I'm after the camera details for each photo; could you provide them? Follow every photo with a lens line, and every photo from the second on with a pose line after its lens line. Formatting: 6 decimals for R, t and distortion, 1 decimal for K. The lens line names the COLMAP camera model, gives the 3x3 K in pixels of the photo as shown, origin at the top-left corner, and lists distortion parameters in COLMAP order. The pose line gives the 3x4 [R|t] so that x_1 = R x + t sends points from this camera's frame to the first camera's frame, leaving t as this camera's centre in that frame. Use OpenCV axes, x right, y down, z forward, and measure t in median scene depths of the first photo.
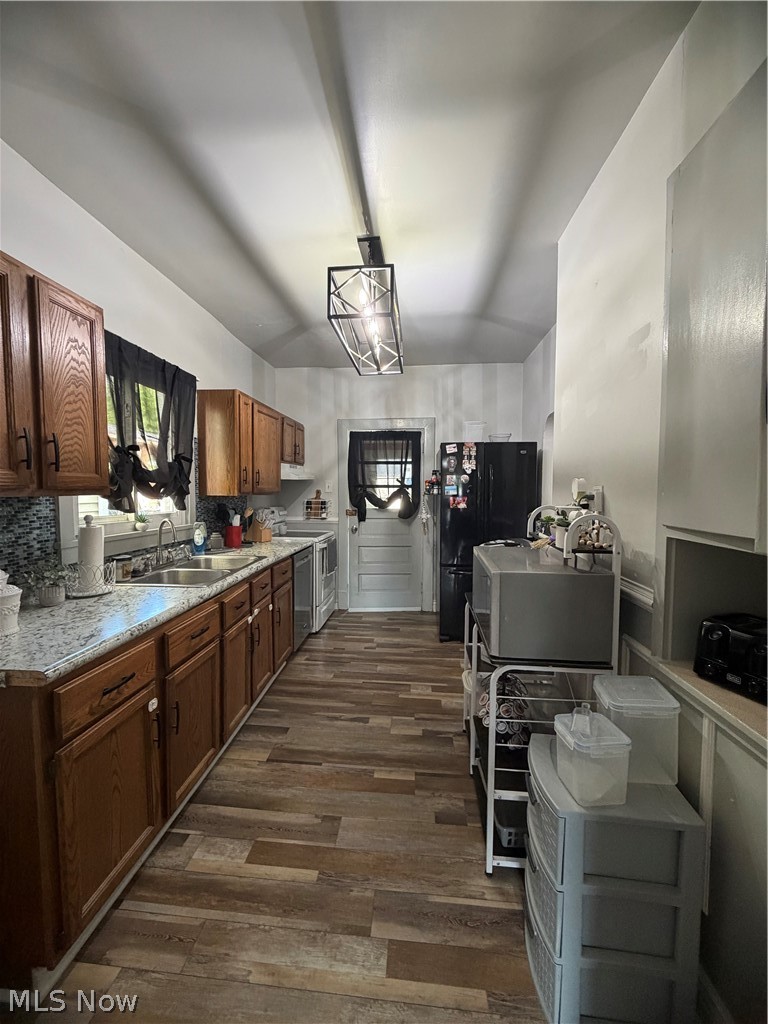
lens RADIAL K [[407.1, 0, 384.4], [0, 407.1, 509.0], [0, 0, 1]] dist [-0.000602, 0.000200]
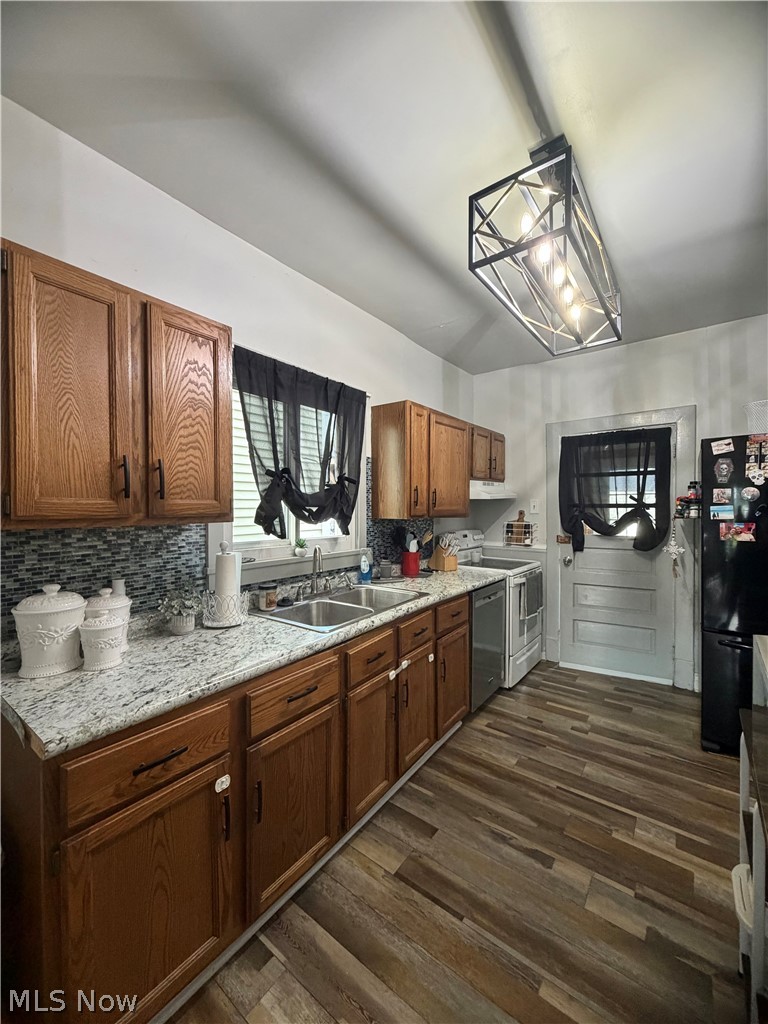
lens RADIAL K [[407.1, 0, 384.7], [0, 407.1, 510.5], [0, 0, 1]] dist [-0.000602, 0.000200]
pose [[0.847147, -0.001198, -0.531358, 0.073150], [-0.019612, 0.999246, -0.033519, -0.022916], [0.530997, 0.038817, 0.846484, 0.245228]]
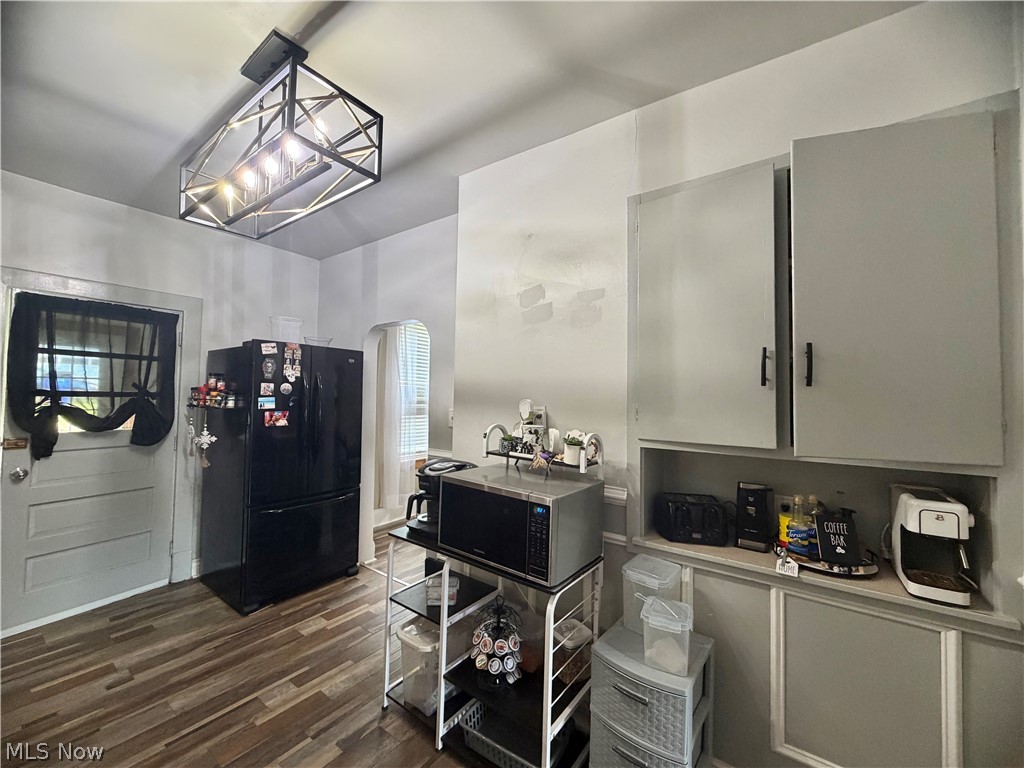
lens RADIAL K [[407.1, 0, 509.4], [0, 407.1, 383.1], [0, 0, 1]] dist [-0.000602, 0.000200]
pose [[0.520070, 0.036804, 0.853331, -0.328475], [0.025247, 0.997972, -0.058430, -0.035724], [-0.853751, 0.051932, 0.518086, 0.290304]]
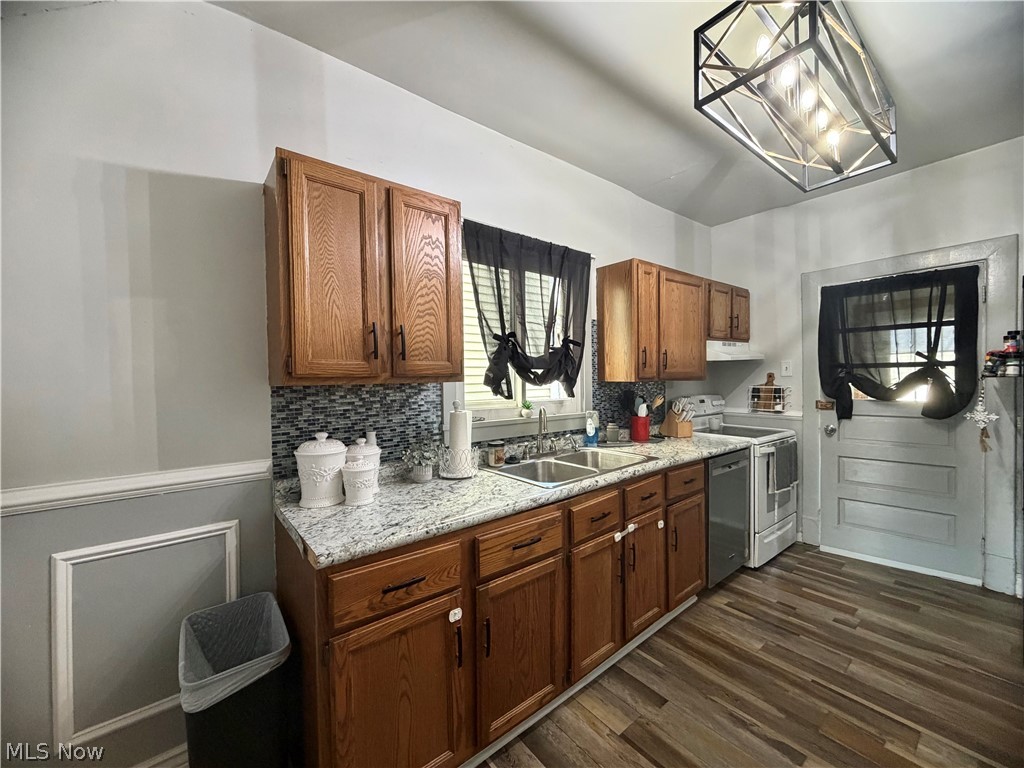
lens RADIAL K [[407.1, 0, 511.0], [0, 407.1, 383.5], [0, 0, 1]] dist [-0.000602, 0.000200]
pose [[0.686388, -0.003353, -0.727228, 0.089832], [-0.017448, 0.999626, -0.021076, -0.006776], [0.727026, 0.027155, 0.686072, 0.243530]]
